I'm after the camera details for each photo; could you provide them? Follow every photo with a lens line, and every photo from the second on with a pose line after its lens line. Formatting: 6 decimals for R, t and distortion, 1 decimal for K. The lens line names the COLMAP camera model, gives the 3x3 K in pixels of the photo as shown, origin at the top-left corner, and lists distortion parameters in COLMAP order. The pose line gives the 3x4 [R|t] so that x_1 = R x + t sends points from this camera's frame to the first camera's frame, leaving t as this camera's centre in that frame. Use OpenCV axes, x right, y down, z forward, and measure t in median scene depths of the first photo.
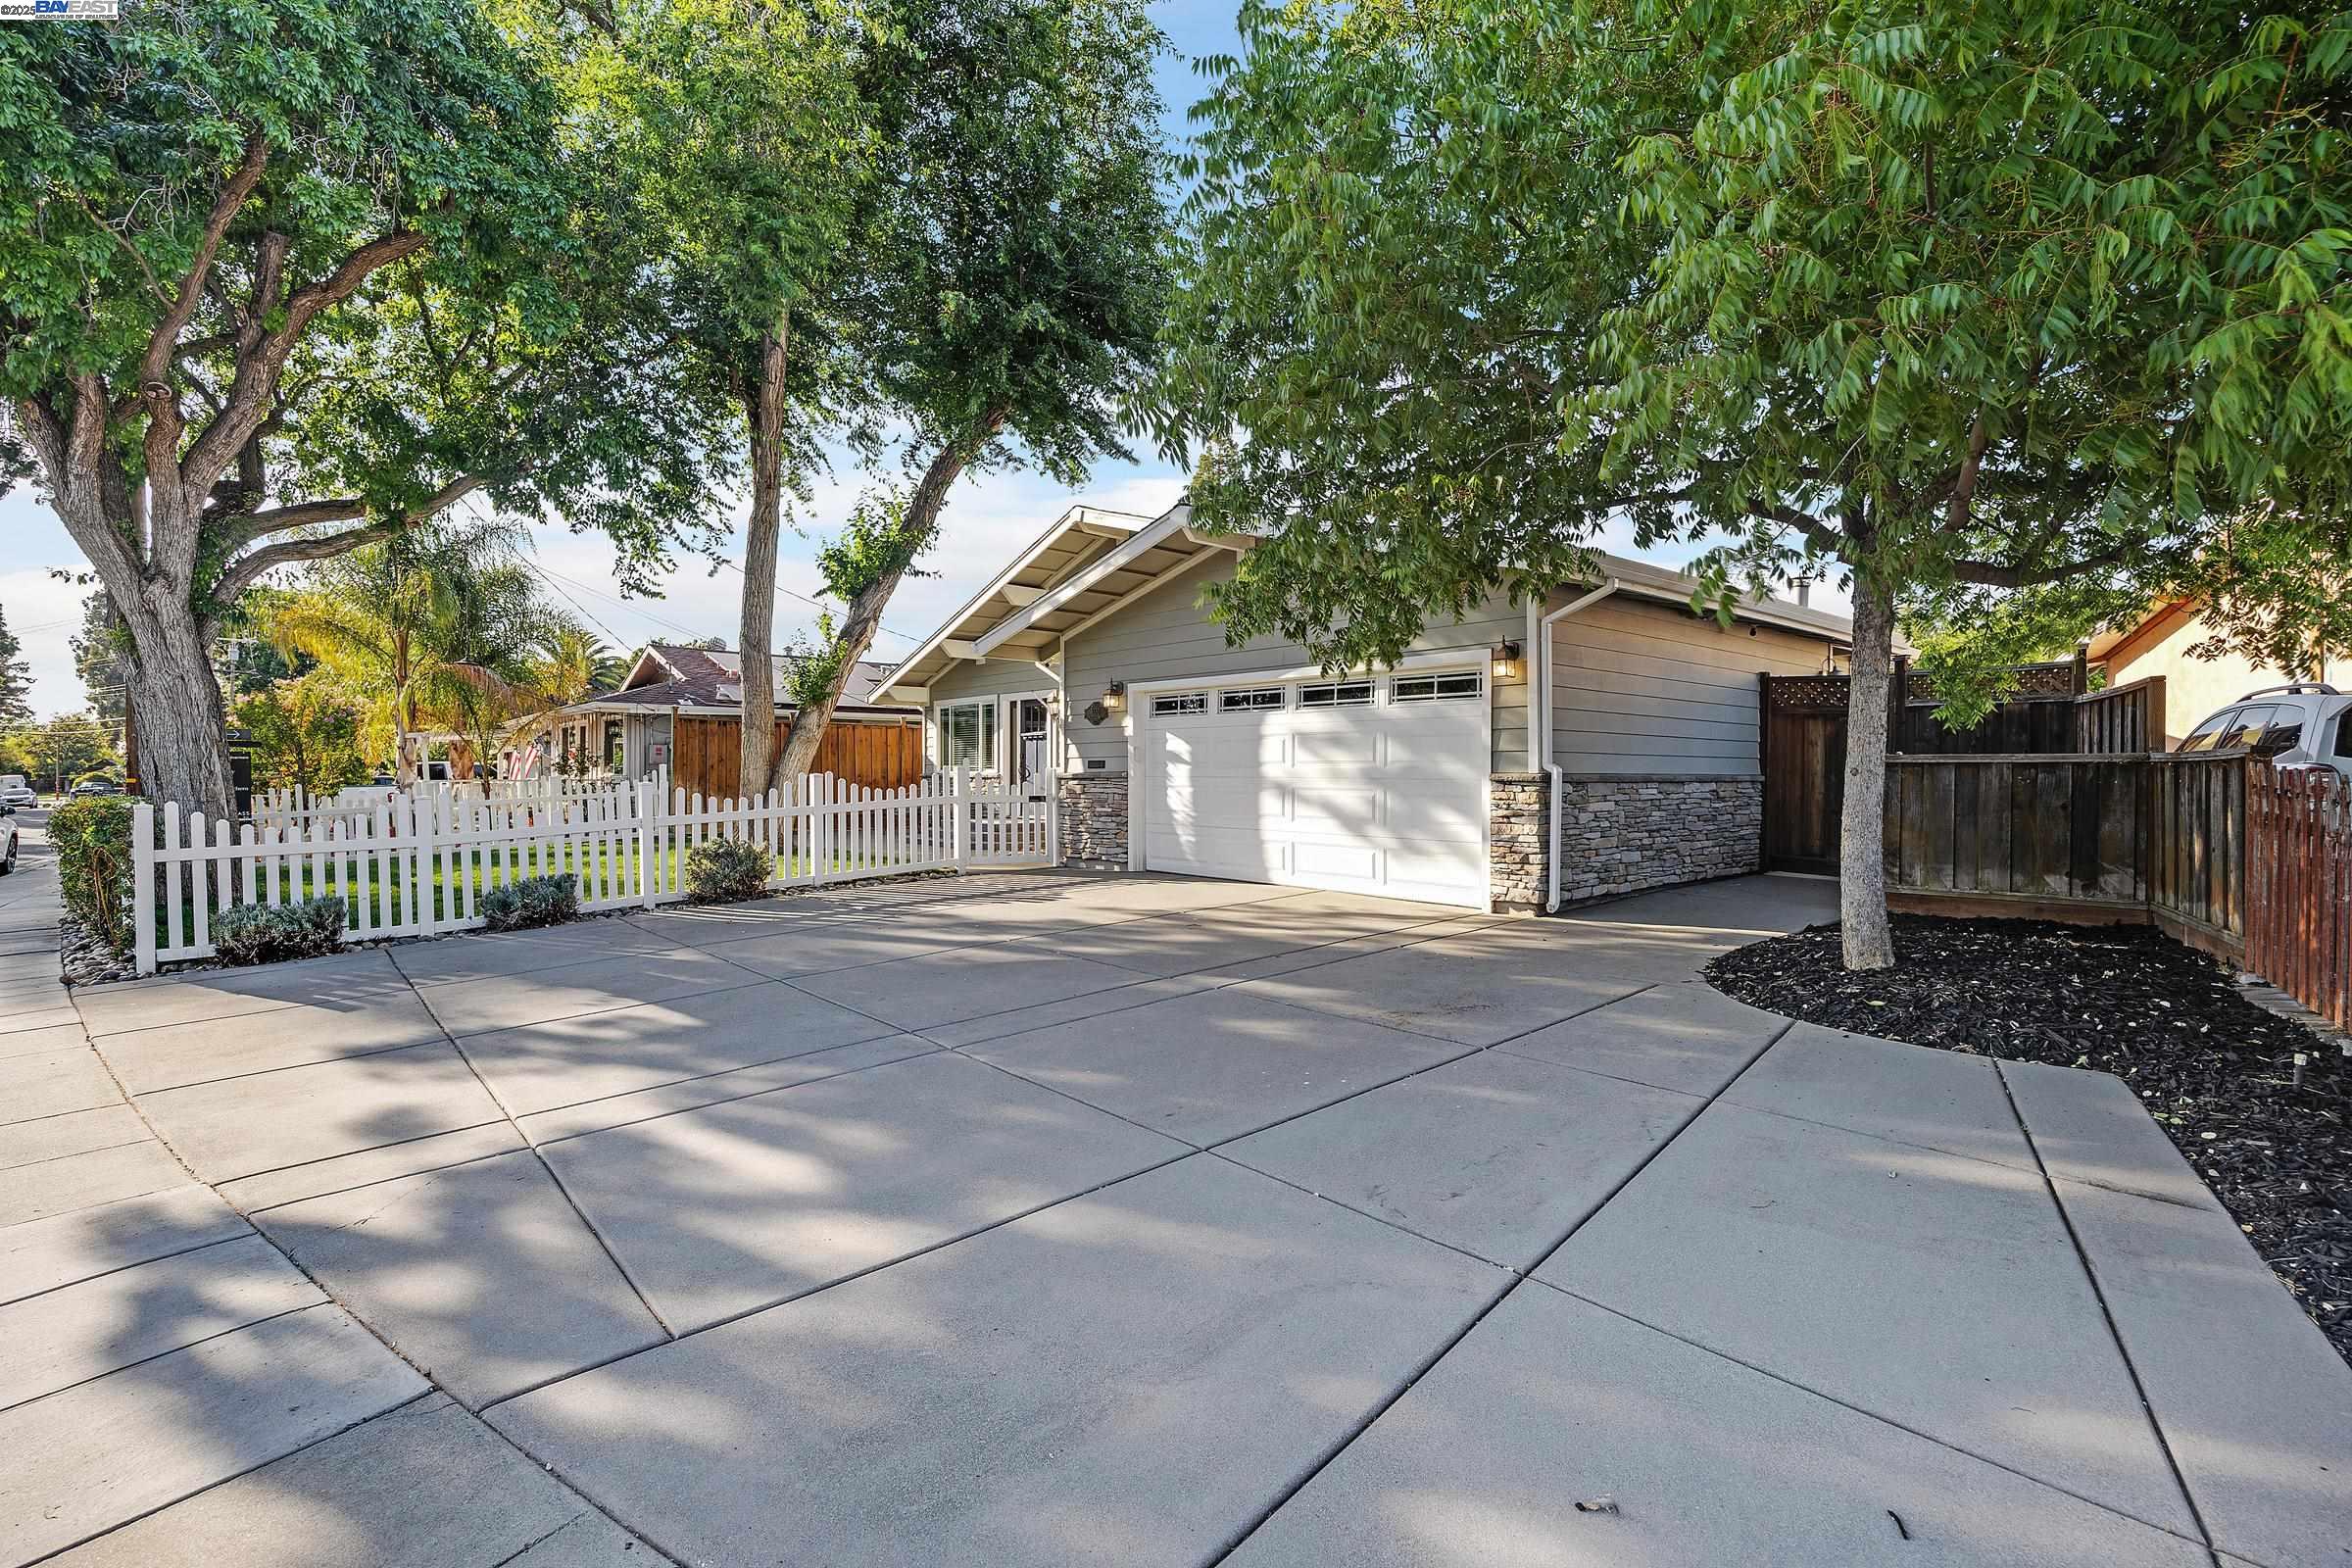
lens RADIAL K [[1078.5, 0, 1163.2], [0, 1078.5, 783.6], [0, 0, 1]] dist [-0.001453, 0.000316]
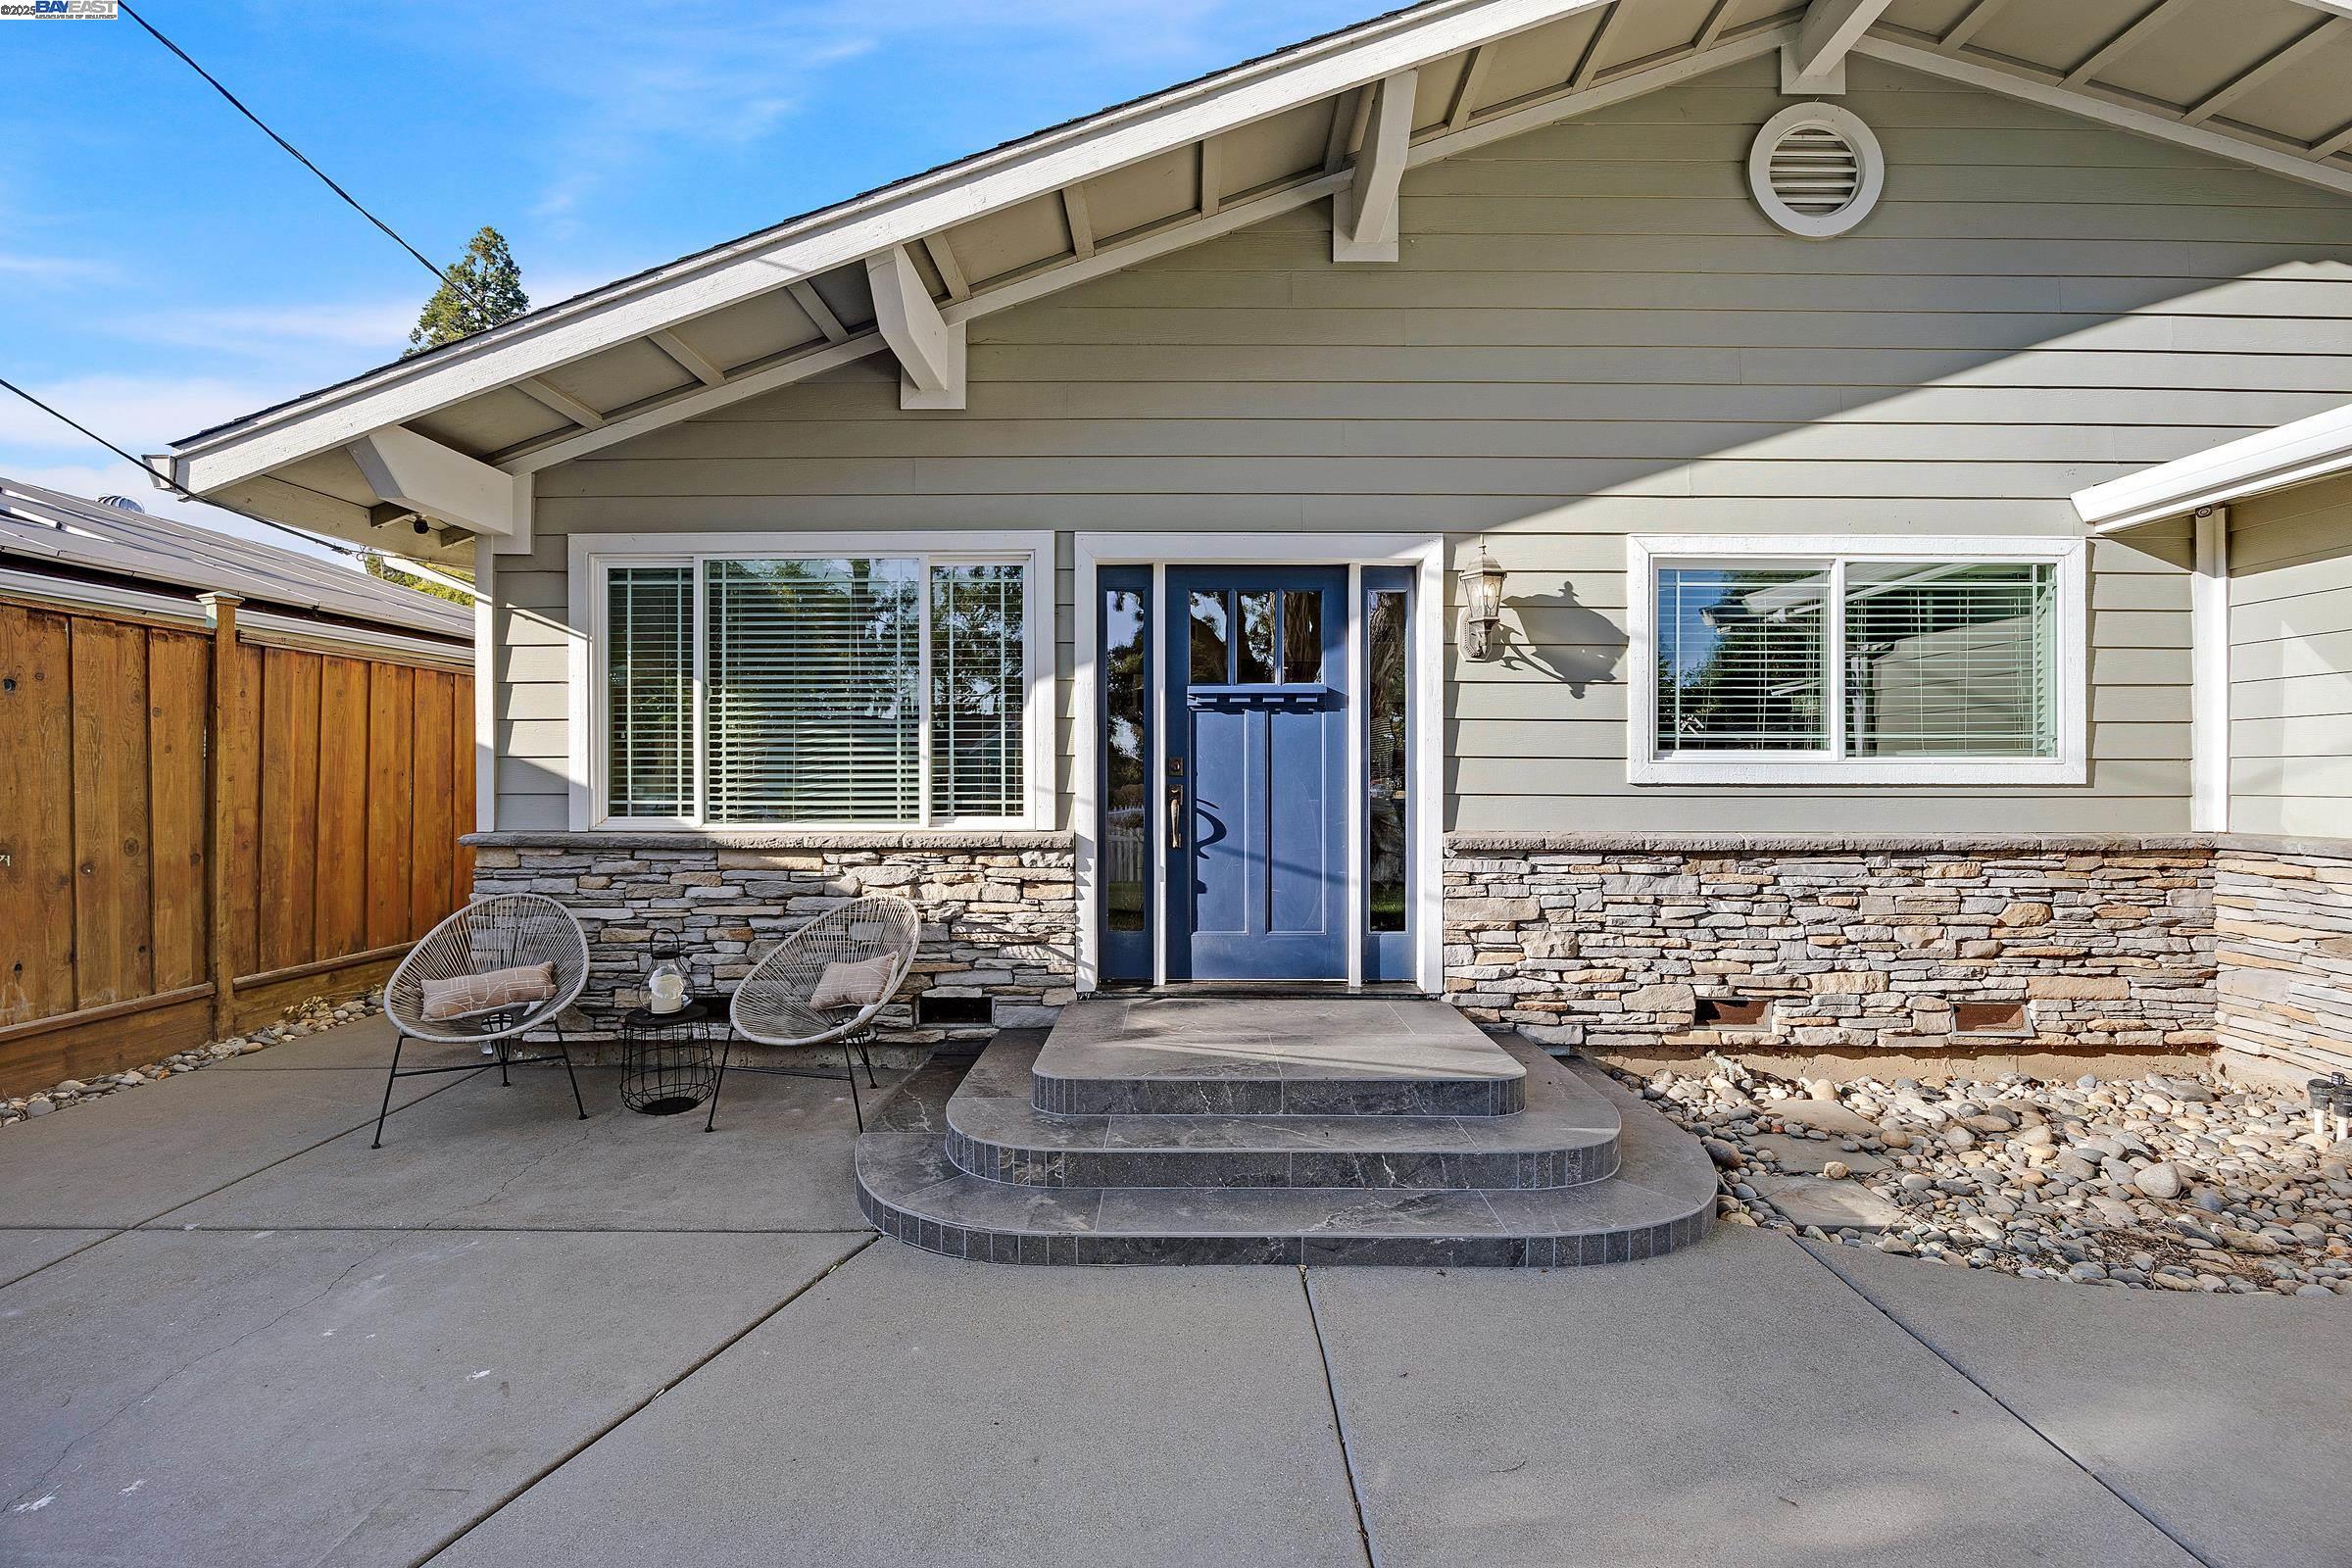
lens RADIAL K [[1014.6, 0, 1182.2], [0, 1014.6, 784.0], [0, 0, 1]] dist [-0.014133, 0.000269]
pose [[0.652792, -0.005983, 0.757513, -0.529270], [0.006037, 0.999978, 0.002695, -0.035089], [-0.757513, 0.002814, 0.652814, 1.336947]]
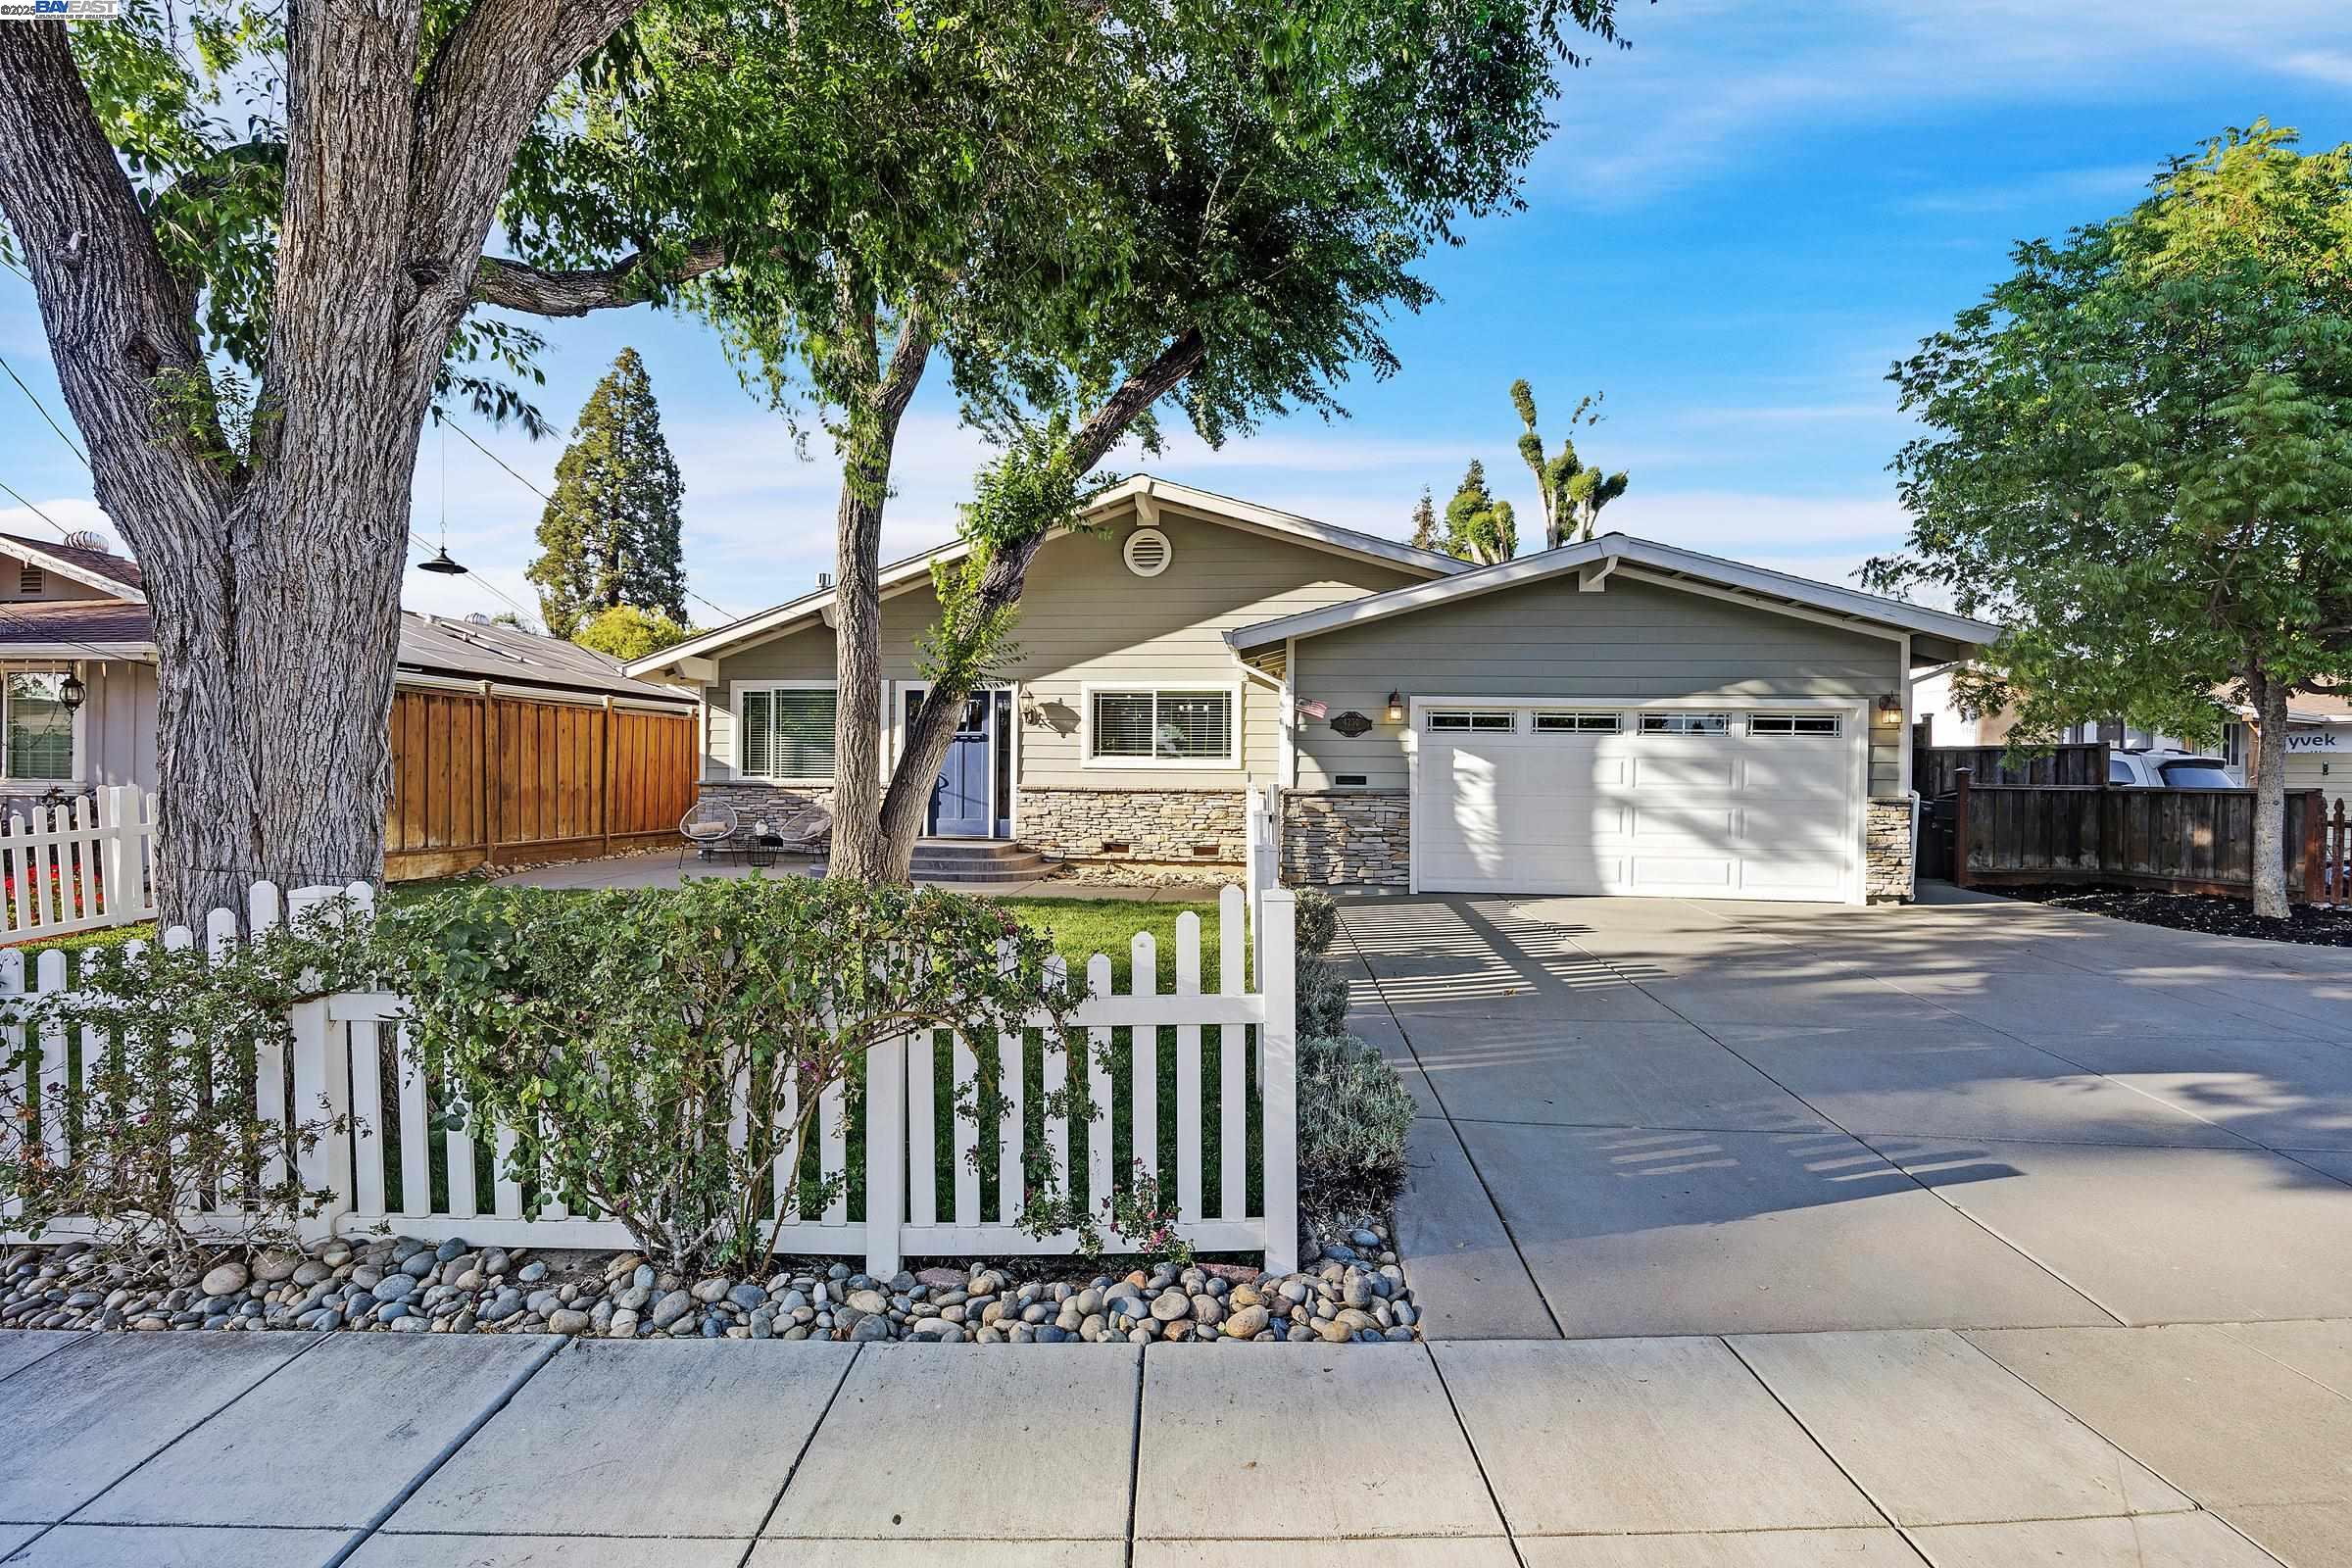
lens RADIAL K [[1078.5, 0, 1166.4], [0, 1078.5, 783.2], [0, 0, 1]] dist [-0.001453, 0.000316]
pose [[0.728744, 0.000867, 0.684786, -0.888548], [-0.003919, 0.999988, 0.002905, -0.019095], [-0.684775, -0.004801, 0.728738, 0.483752]]
